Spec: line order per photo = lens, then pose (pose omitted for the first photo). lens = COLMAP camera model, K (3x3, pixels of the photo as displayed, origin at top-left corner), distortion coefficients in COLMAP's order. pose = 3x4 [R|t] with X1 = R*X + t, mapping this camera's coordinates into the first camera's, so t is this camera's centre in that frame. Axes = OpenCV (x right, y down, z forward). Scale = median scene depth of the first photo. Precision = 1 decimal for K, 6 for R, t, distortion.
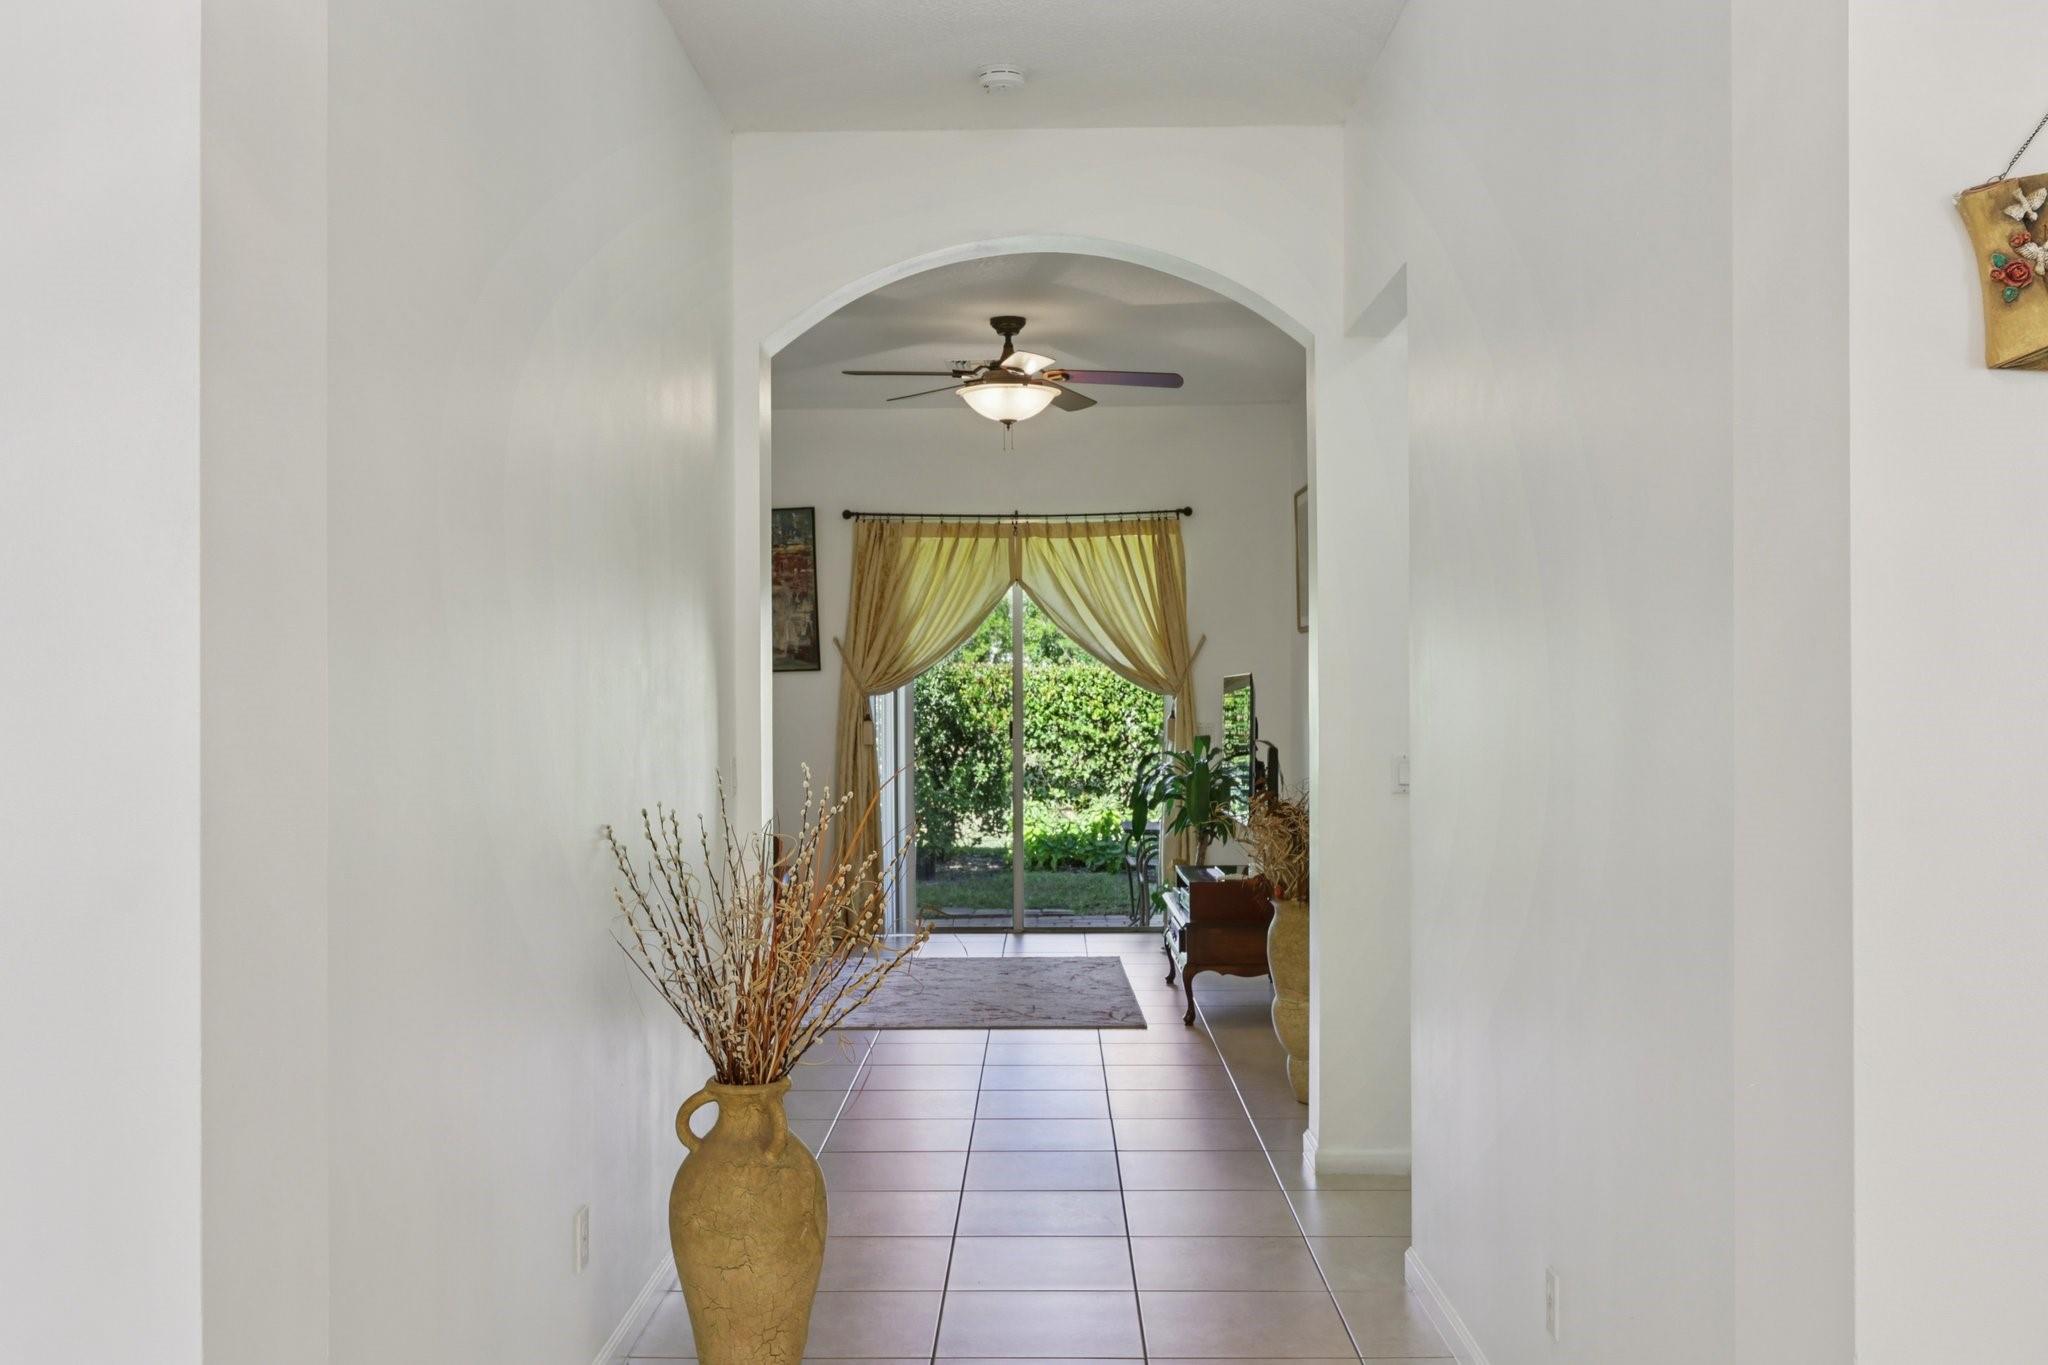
lens RADIAL K [[1947.5, 0, 1042.0], [0, 1947.5, 685.9], [0, 0, 1]] dist [0.008657, 0.000000]
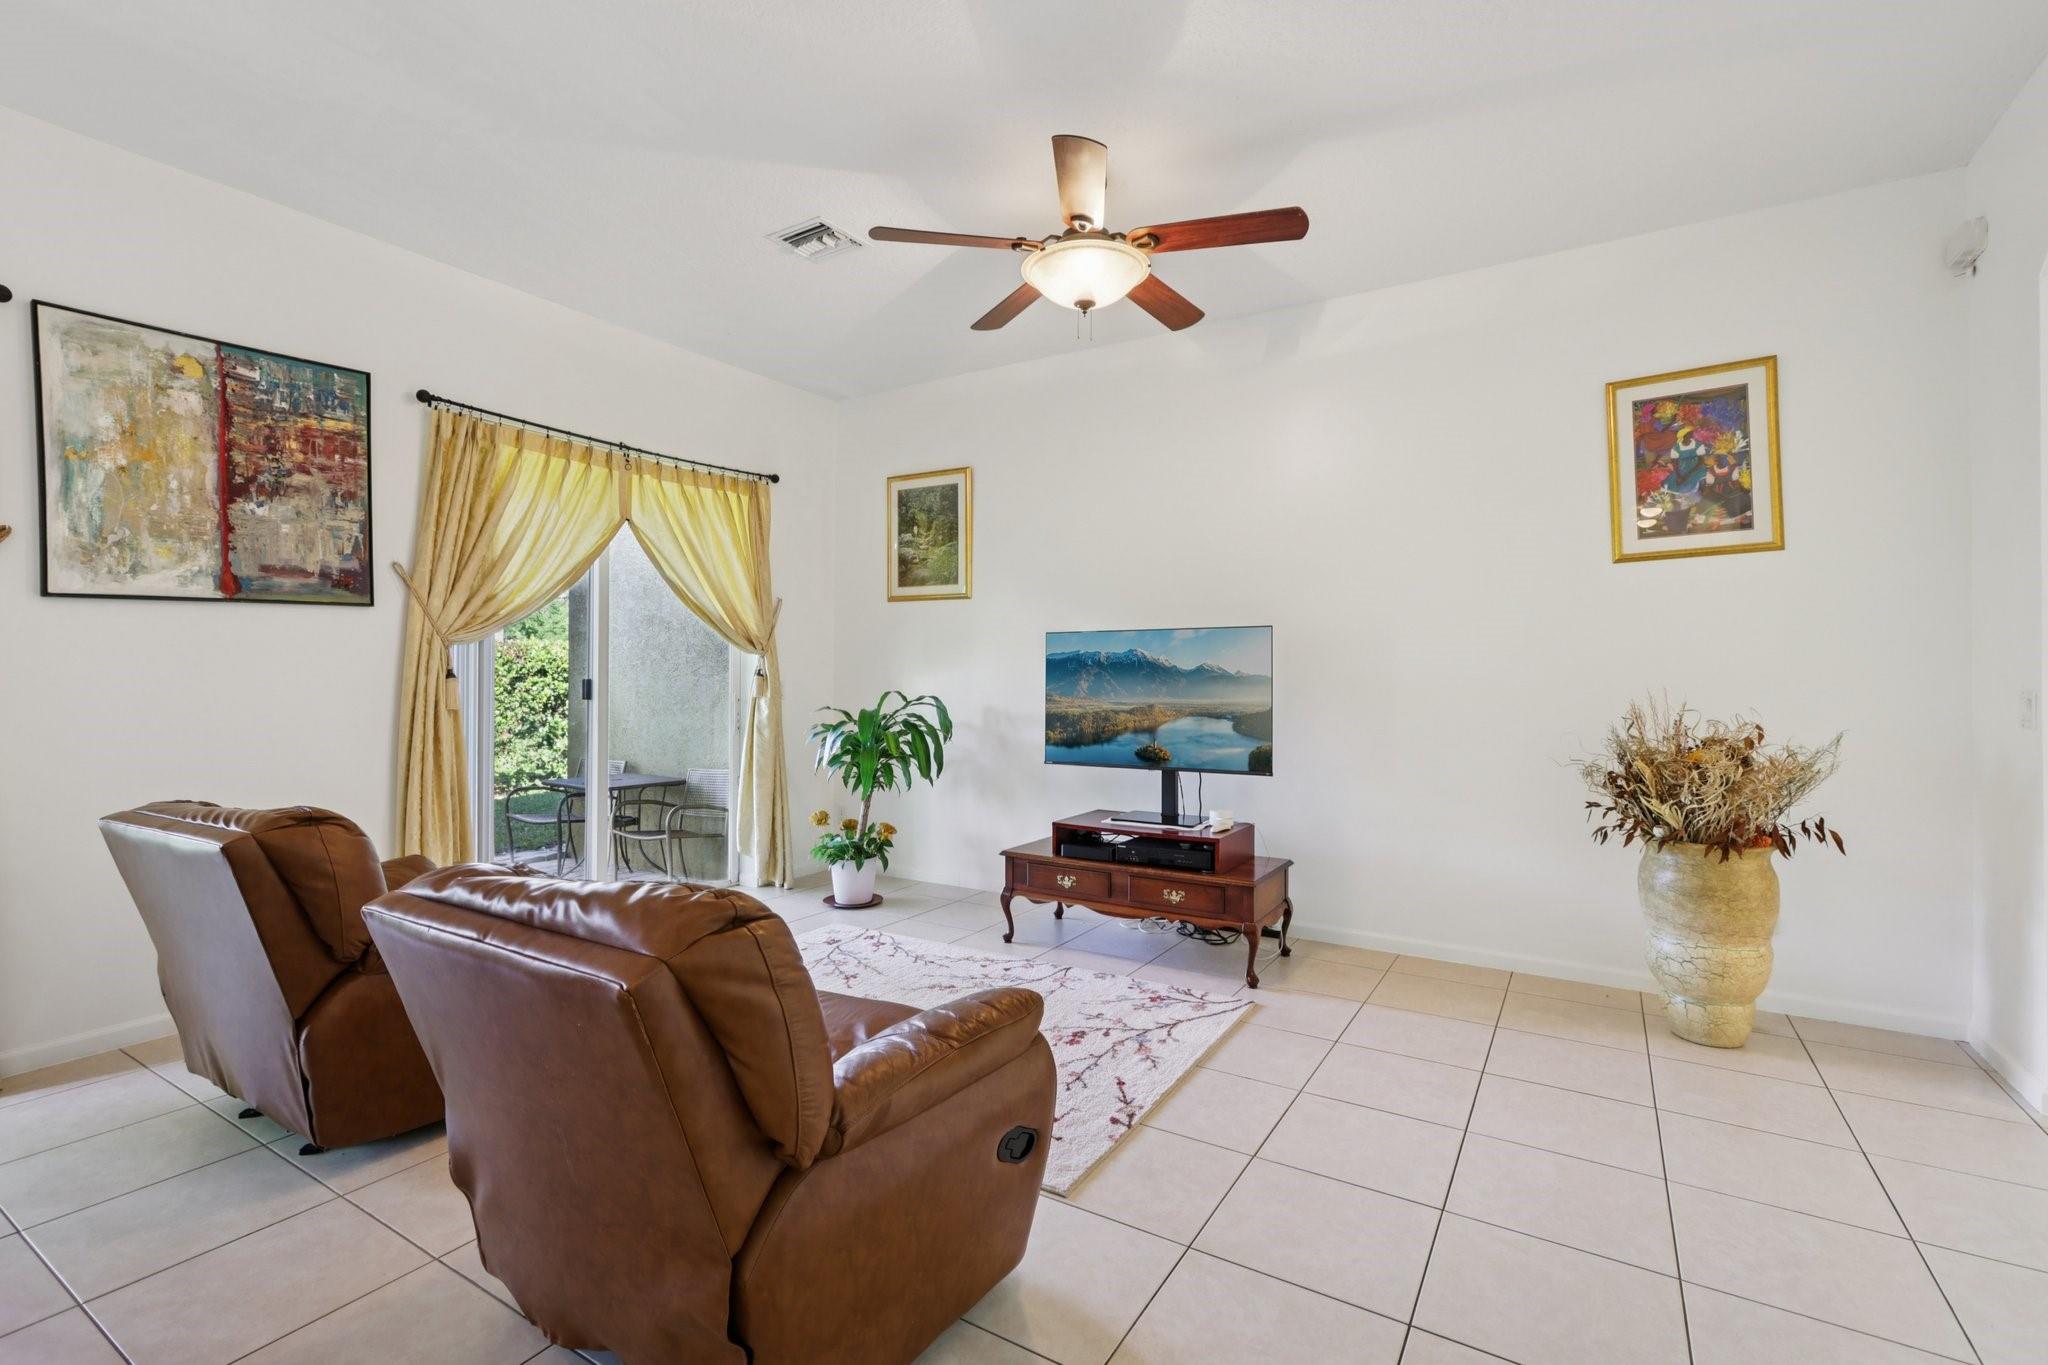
lens RADIAL K [[918.2, 0, 1021.1], [0, 918.2, 669.3], [0, 0, 1]] dist [-0.003918, 0.002473]
pose [[0.529957, 0.010787, 0.847956, -0.272143], [-0.008647, 0.999936, -0.007316, 0.015478], [-0.847980, -0.003455, 0.530016, 0.624947]]
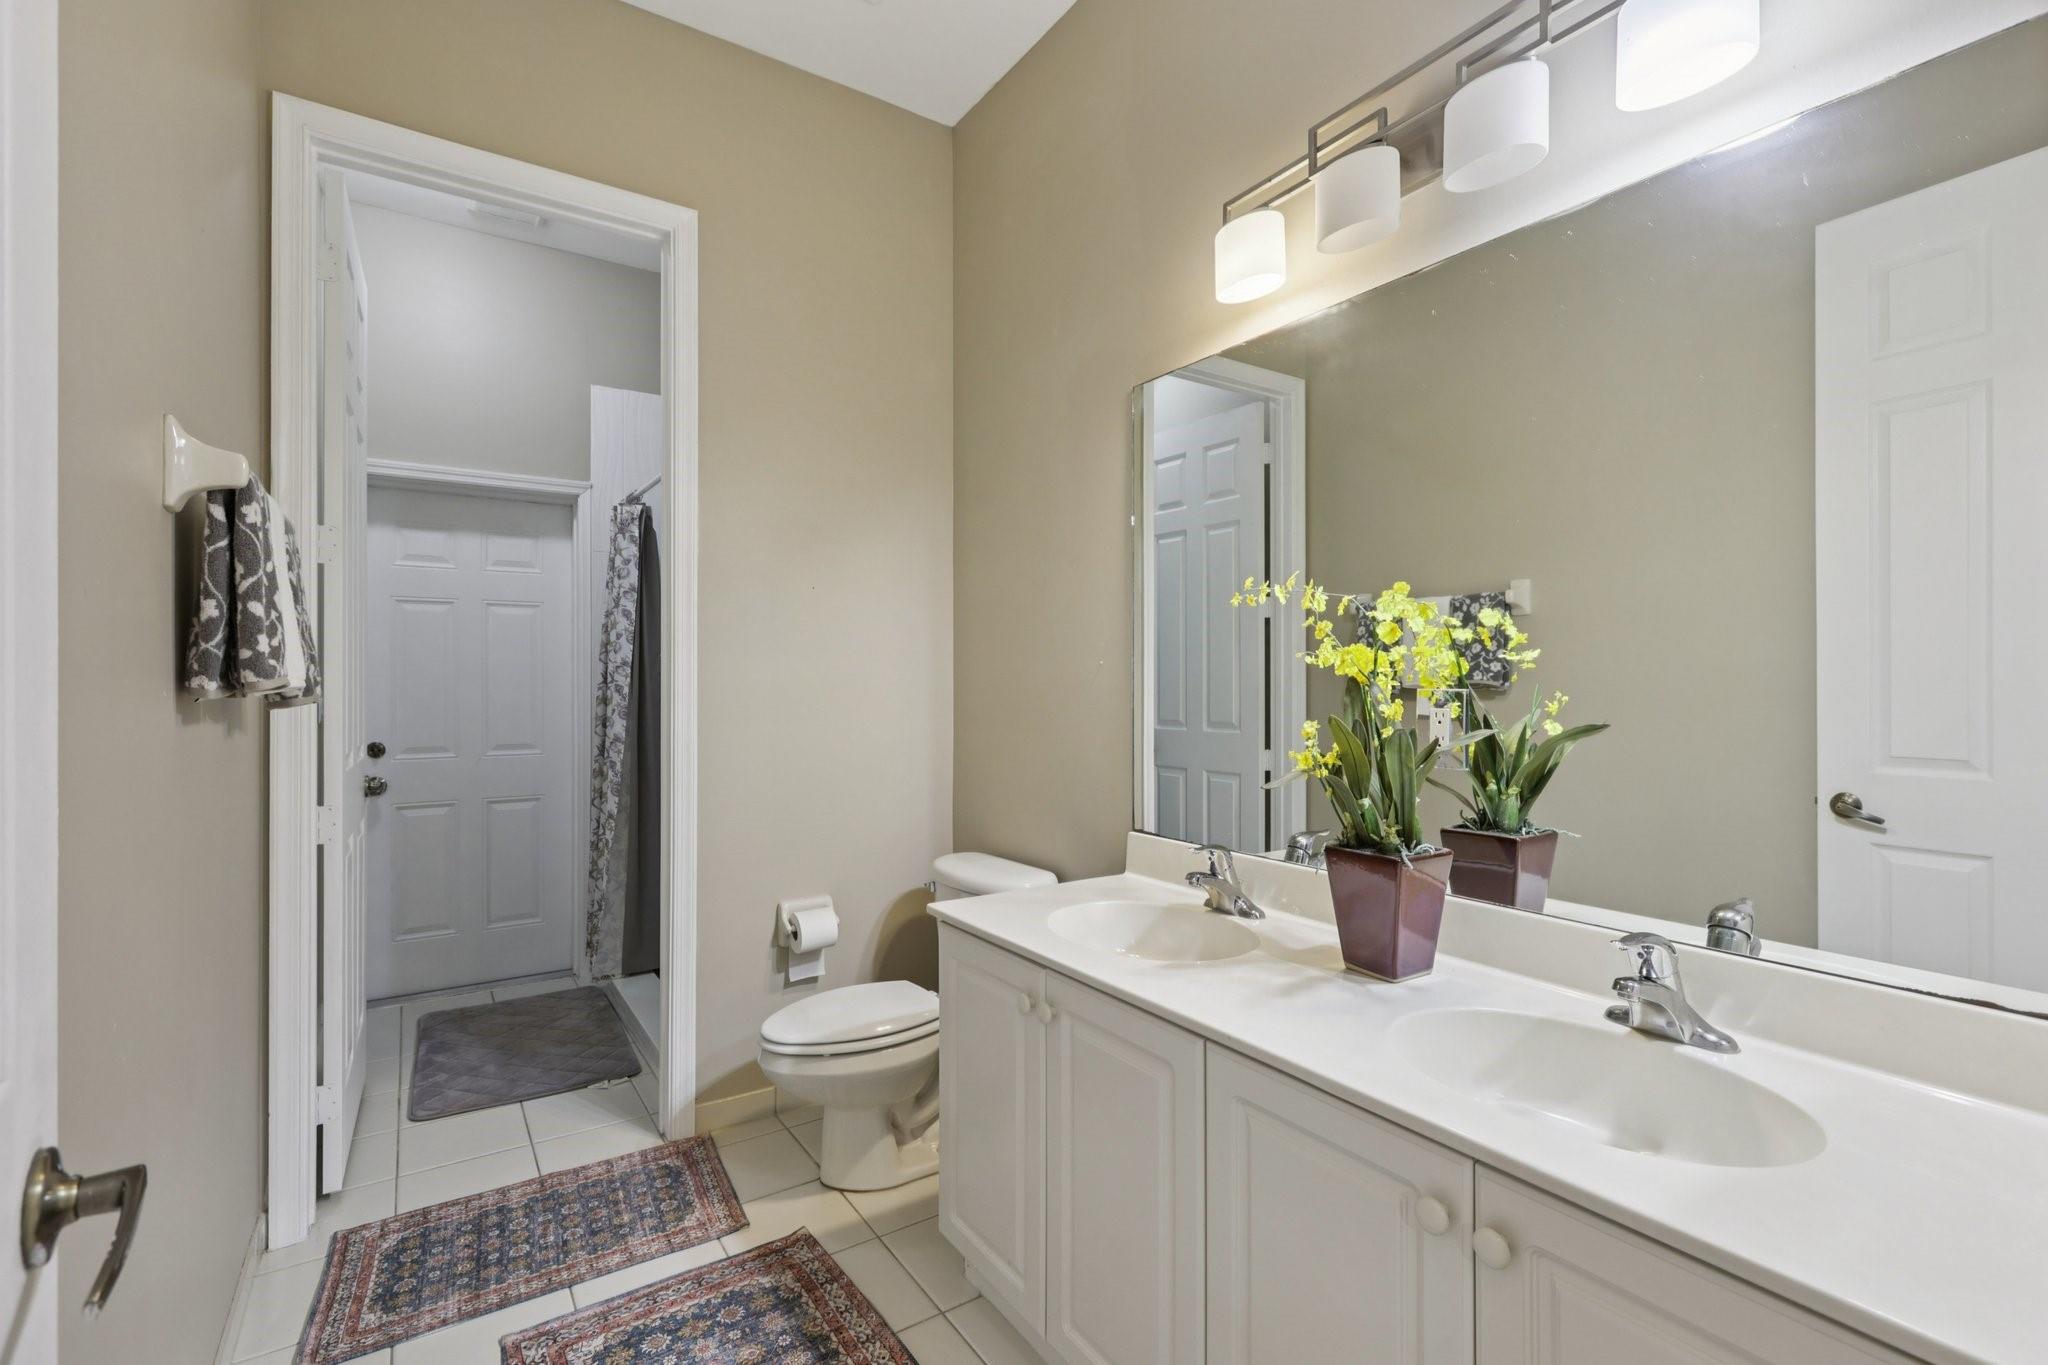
lens RADIAL K [[918.2, 0, 1022.3], [0, 918.2, 680.5], [0, 0, 1]] dist [-0.003918, 0.002473]
pose [[-0.557334, 0.005361, 0.830271, -3.688801], [-0.002063, 0.999967, -0.007841, -0.287520], [-0.830286, -0.006083, -0.557304, 0.508117]]
